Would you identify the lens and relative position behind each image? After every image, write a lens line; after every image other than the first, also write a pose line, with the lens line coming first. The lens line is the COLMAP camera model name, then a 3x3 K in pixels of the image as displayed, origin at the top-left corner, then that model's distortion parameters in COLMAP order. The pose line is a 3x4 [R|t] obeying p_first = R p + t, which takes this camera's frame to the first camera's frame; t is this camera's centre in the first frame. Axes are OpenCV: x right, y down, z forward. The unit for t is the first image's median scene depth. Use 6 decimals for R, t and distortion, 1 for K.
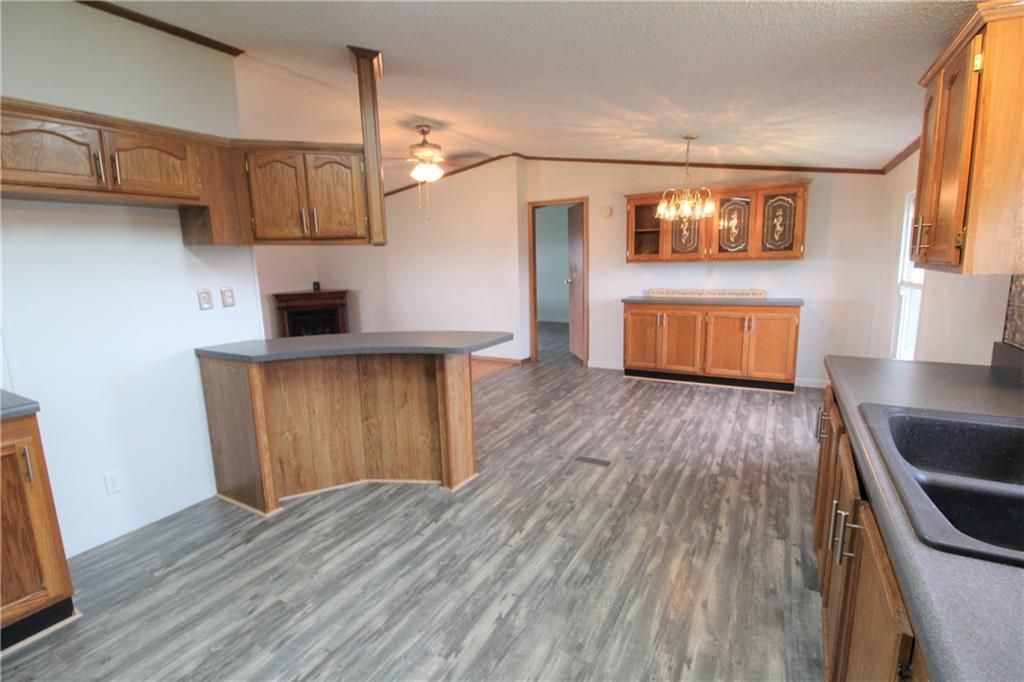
lens RADIAL K [[475.5, 0, 512.1], [0, 475.5, 339.4], [0, 0, 1]] dist [-0.001449, -0.011305]
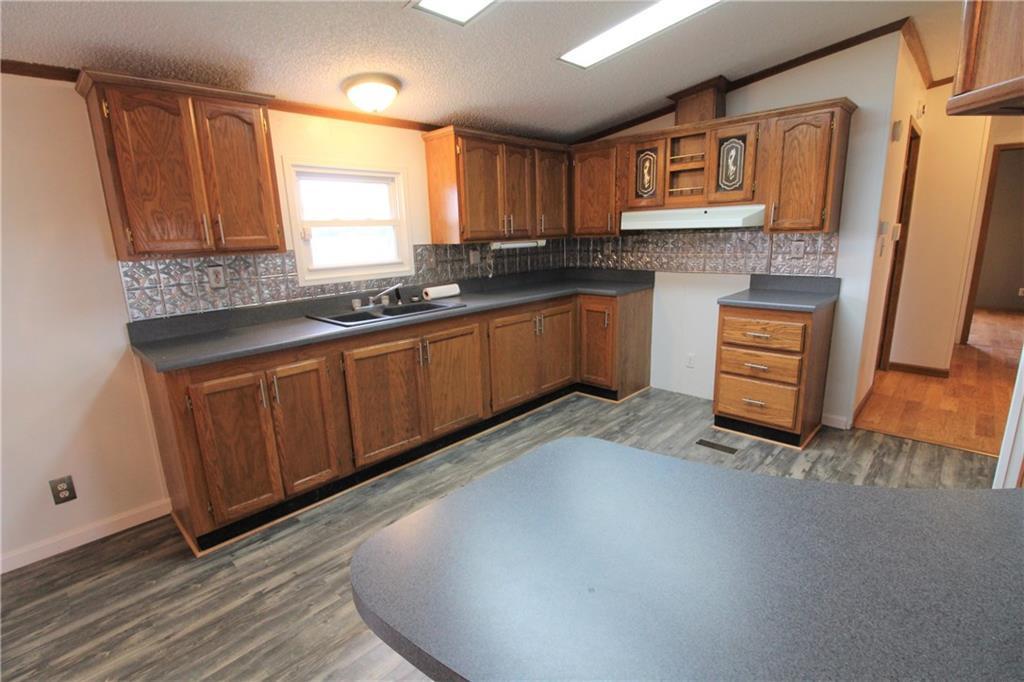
lens RADIAL K [[475.5, 0, 512.7], [0, 475.5, 340.5], [0, 0, 1]] dist [-0.001449, -0.011305]
pose [[-0.966411, -0.000300, 0.257000, -0.136434], [0.098345, 0.923454, 0.370892, -0.192763], [-0.237439, 0.383709, -0.892407, 1.176117]]
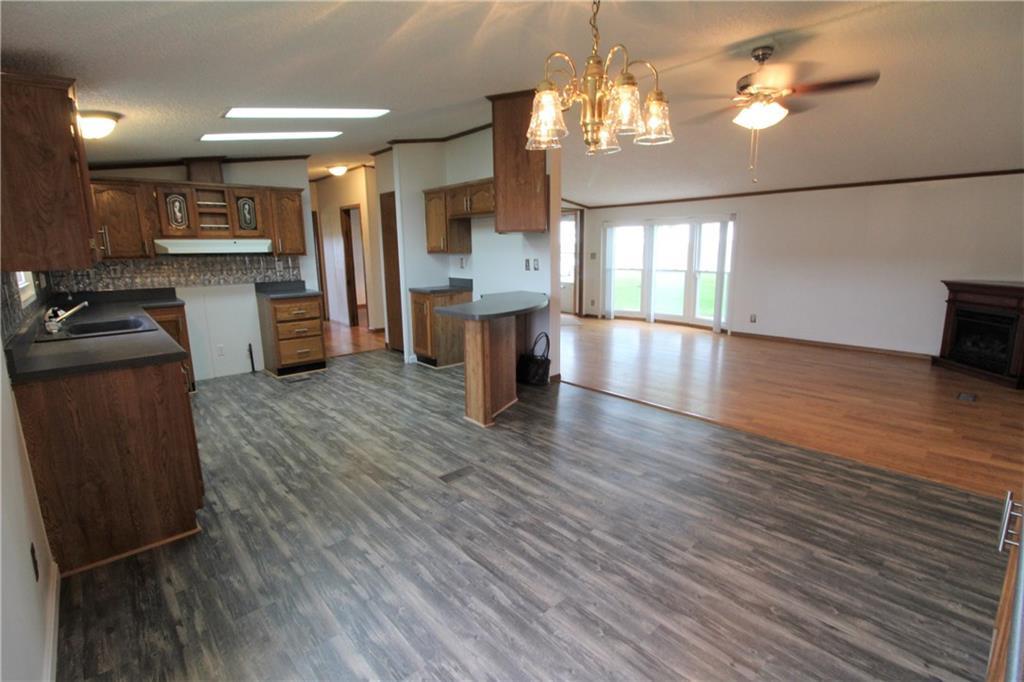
lens RADIAL K [[475.5, 0, 514.1], [0, 475.5, 340.3], [0, 0, 1]] dist [-0.001449, -0.011305]
pose [[-0.324368, 0.210973, -0.922104, 1.005560], [-0.136211, 0.954235, 0.266239, -0.263815], [0.936073, 0.211960, -0.280786, 1.428889]]
